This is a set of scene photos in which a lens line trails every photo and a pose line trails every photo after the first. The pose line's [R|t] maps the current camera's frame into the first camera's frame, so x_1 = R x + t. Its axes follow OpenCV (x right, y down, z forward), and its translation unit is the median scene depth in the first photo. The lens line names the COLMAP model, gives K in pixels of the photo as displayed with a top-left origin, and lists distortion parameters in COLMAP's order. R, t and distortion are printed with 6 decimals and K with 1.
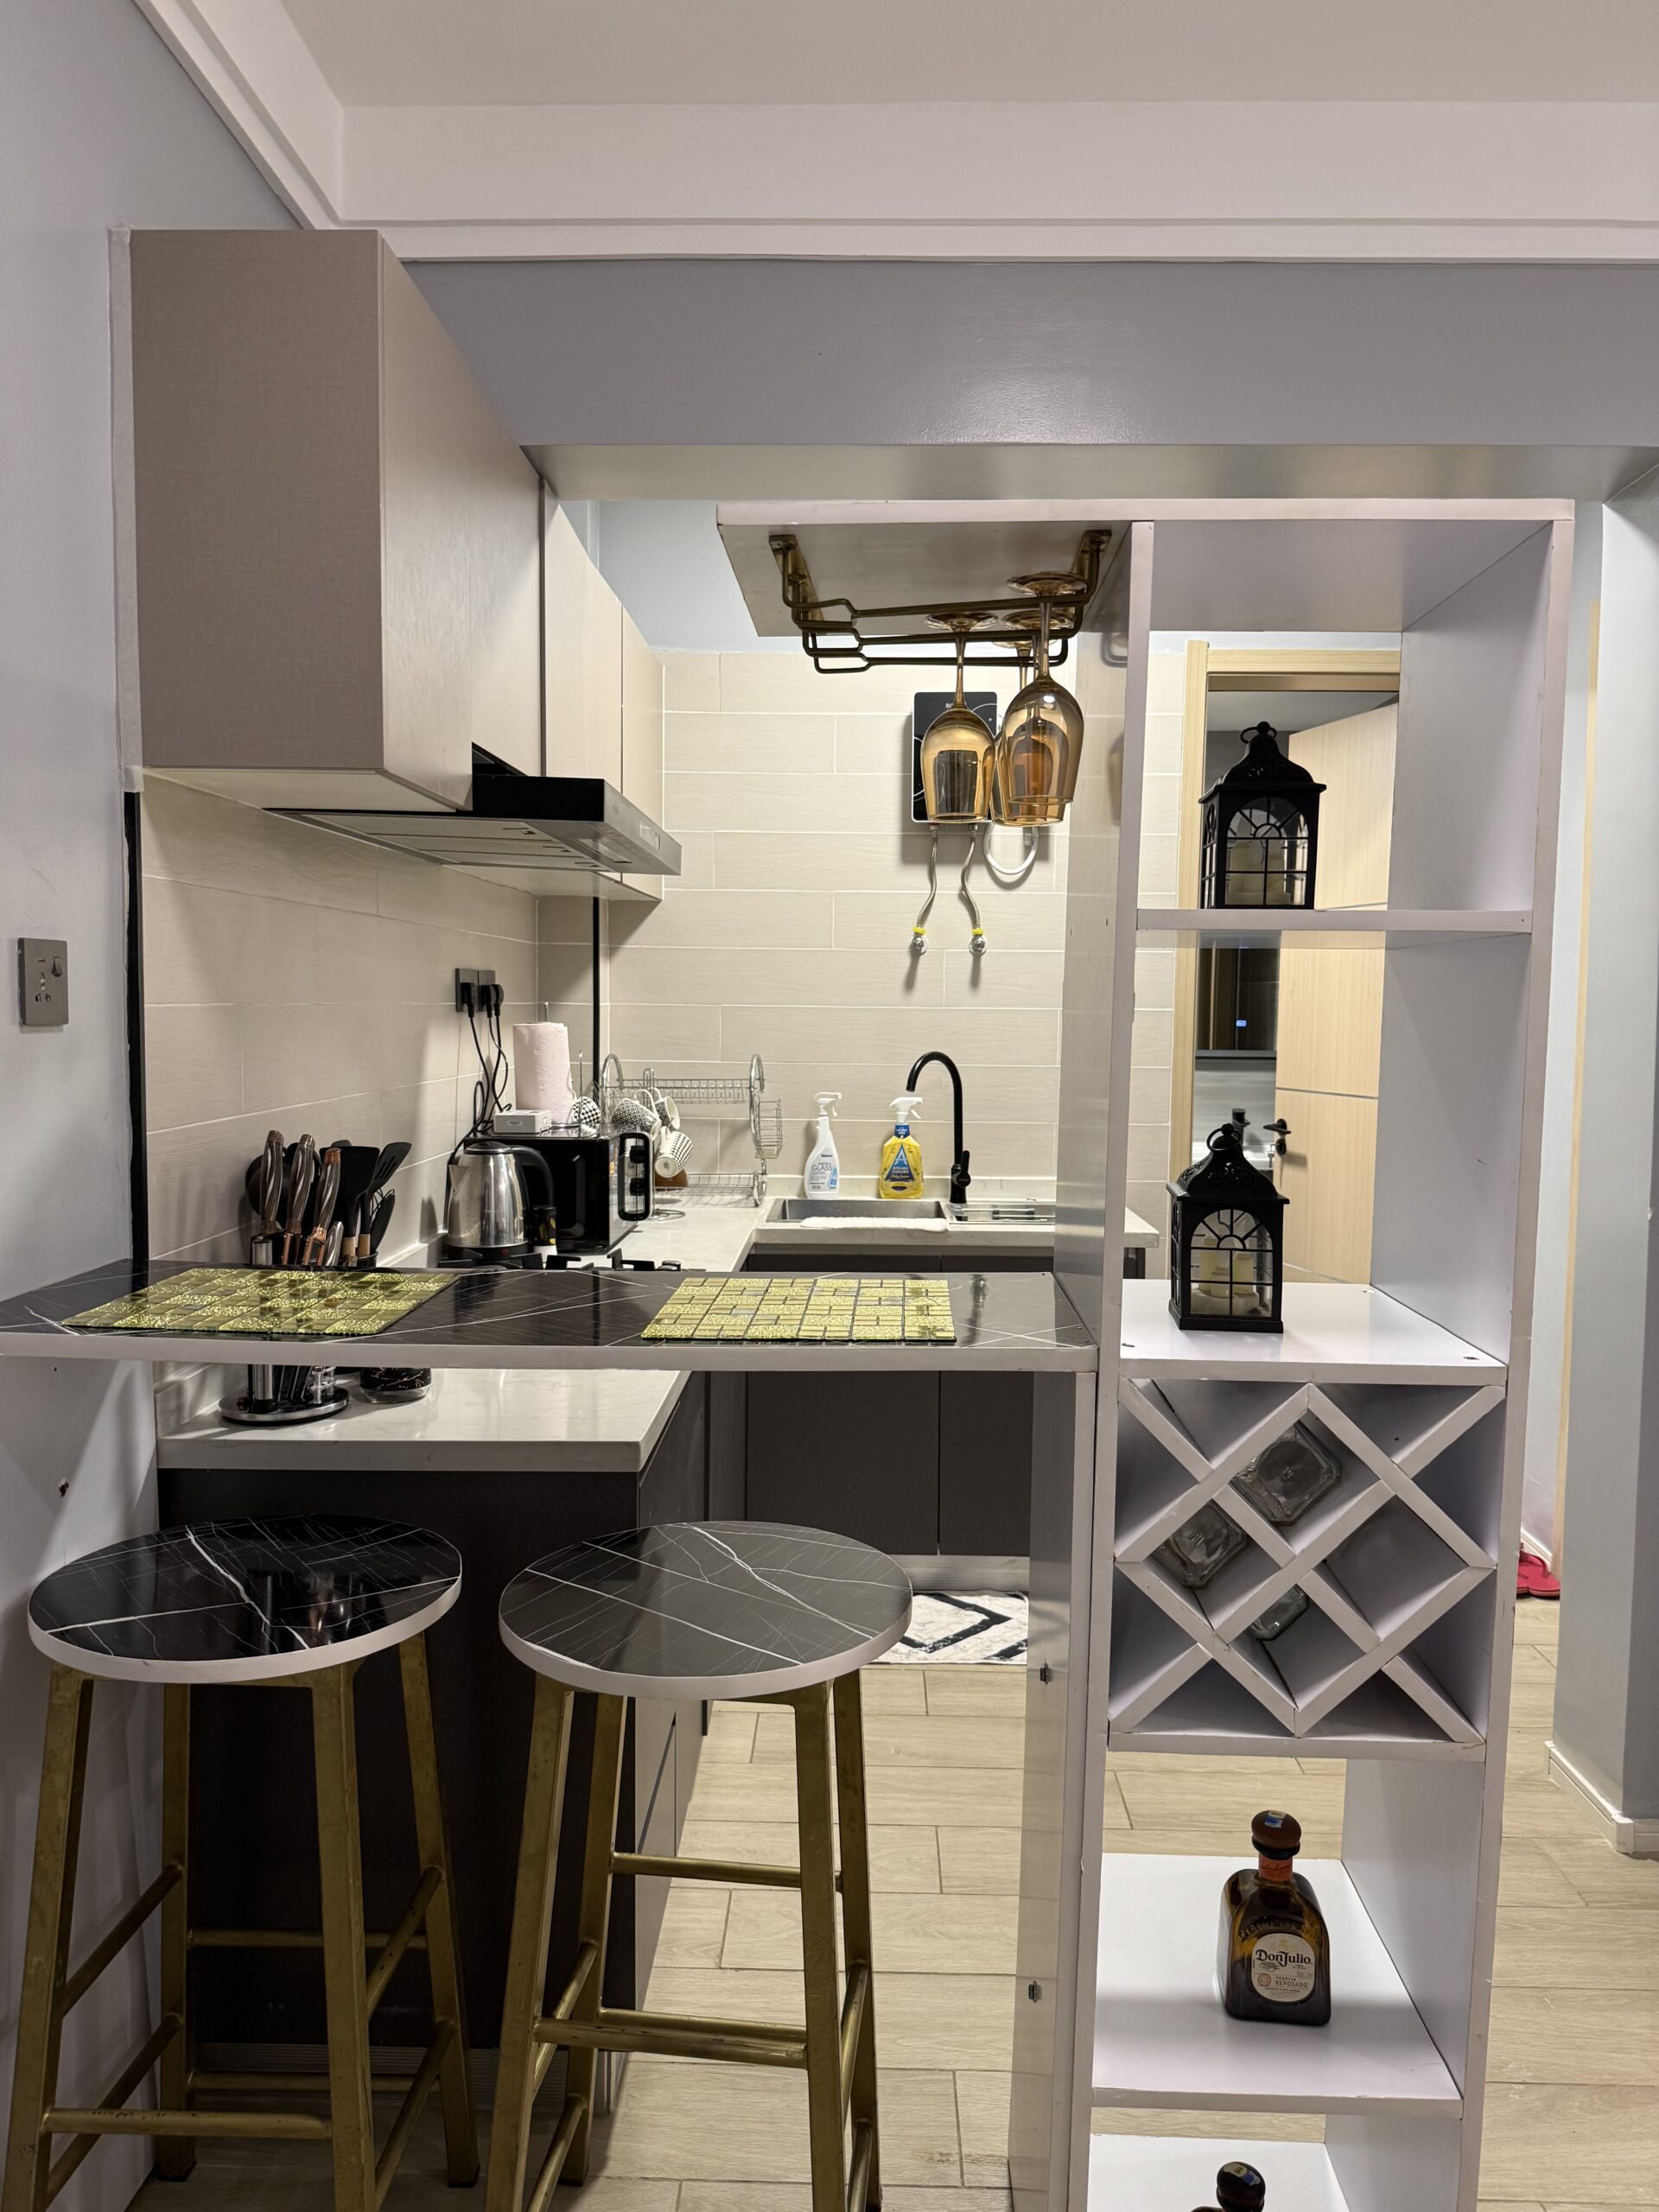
lens RADIAL K [[1554.7, 0, 830.7], [0, 1554.7, 1097.8], [0, 0, 1]] dist [0.036197, -0.047129]
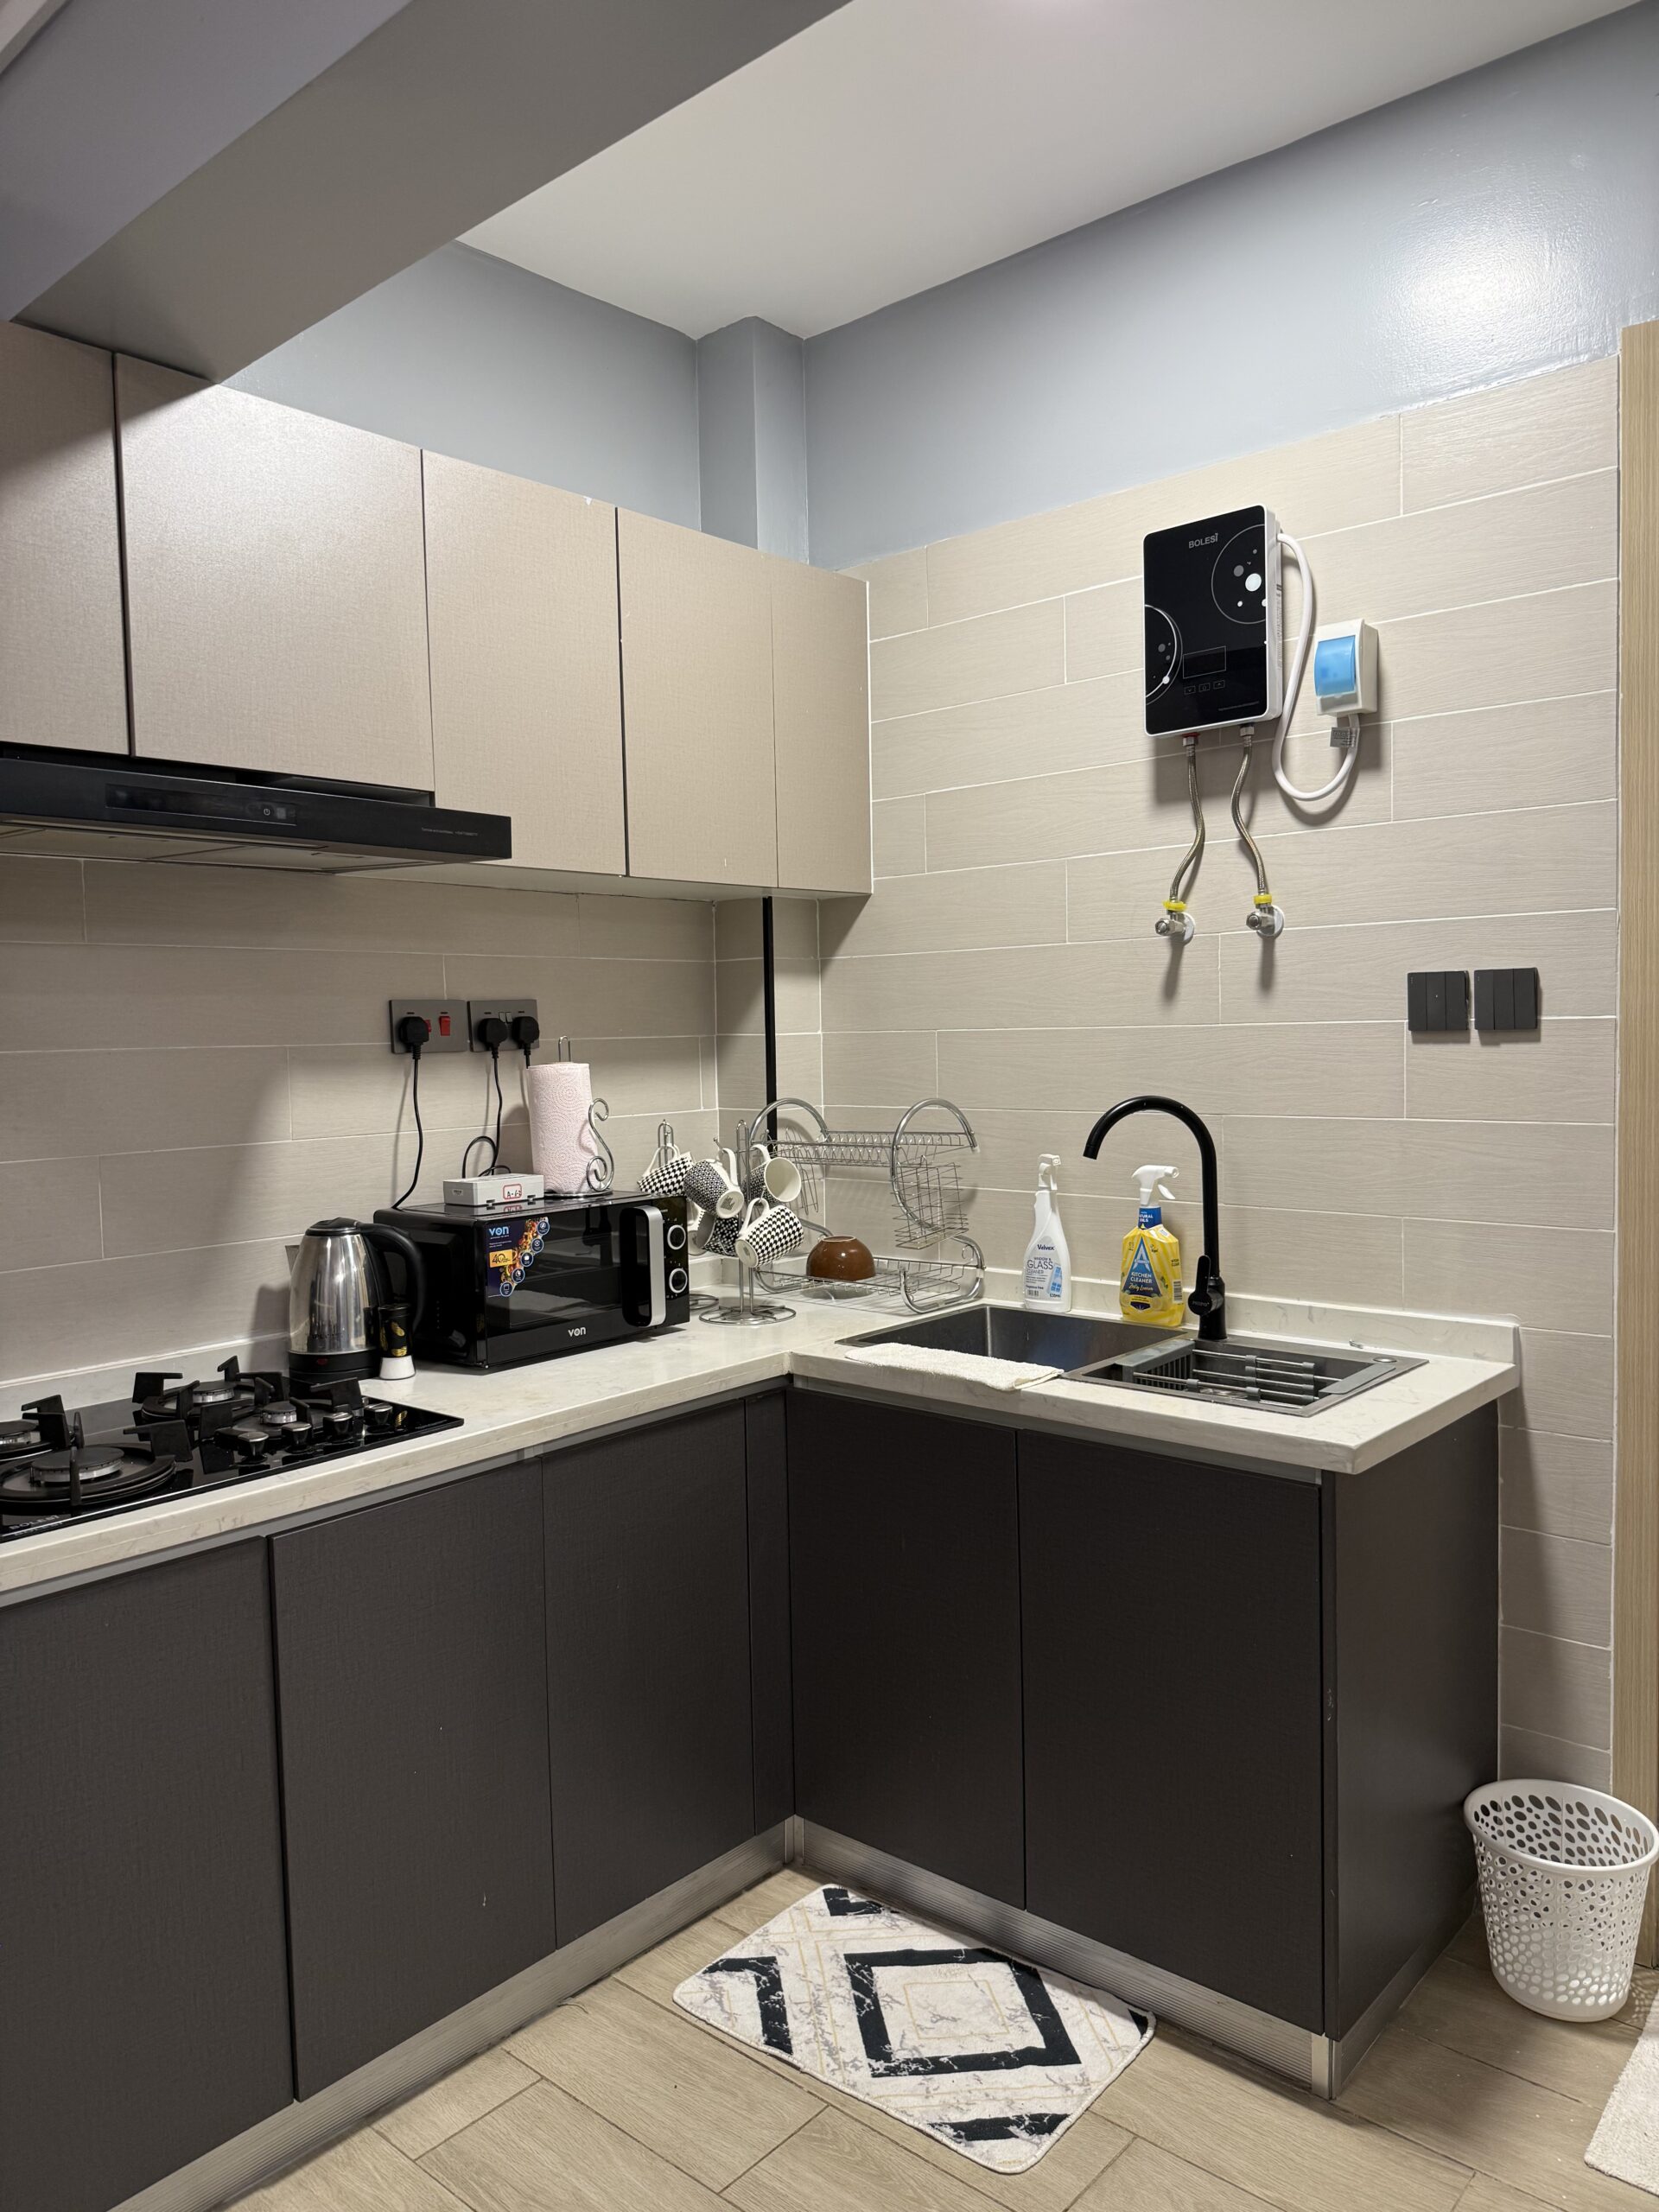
lens RADIAL K [[1554.7, 0, 825.0], [0, 1554.7, 1095.8], [0, 0, 1]] dist [0.036197, -0.047129]
pose [[0.741824, 0.002327, -0.670591, 0.382524], [-0.009932, 0.999922, -0.007517, -0.023067], [0.670522, 0.012236, 0.741789, 0.428174]]
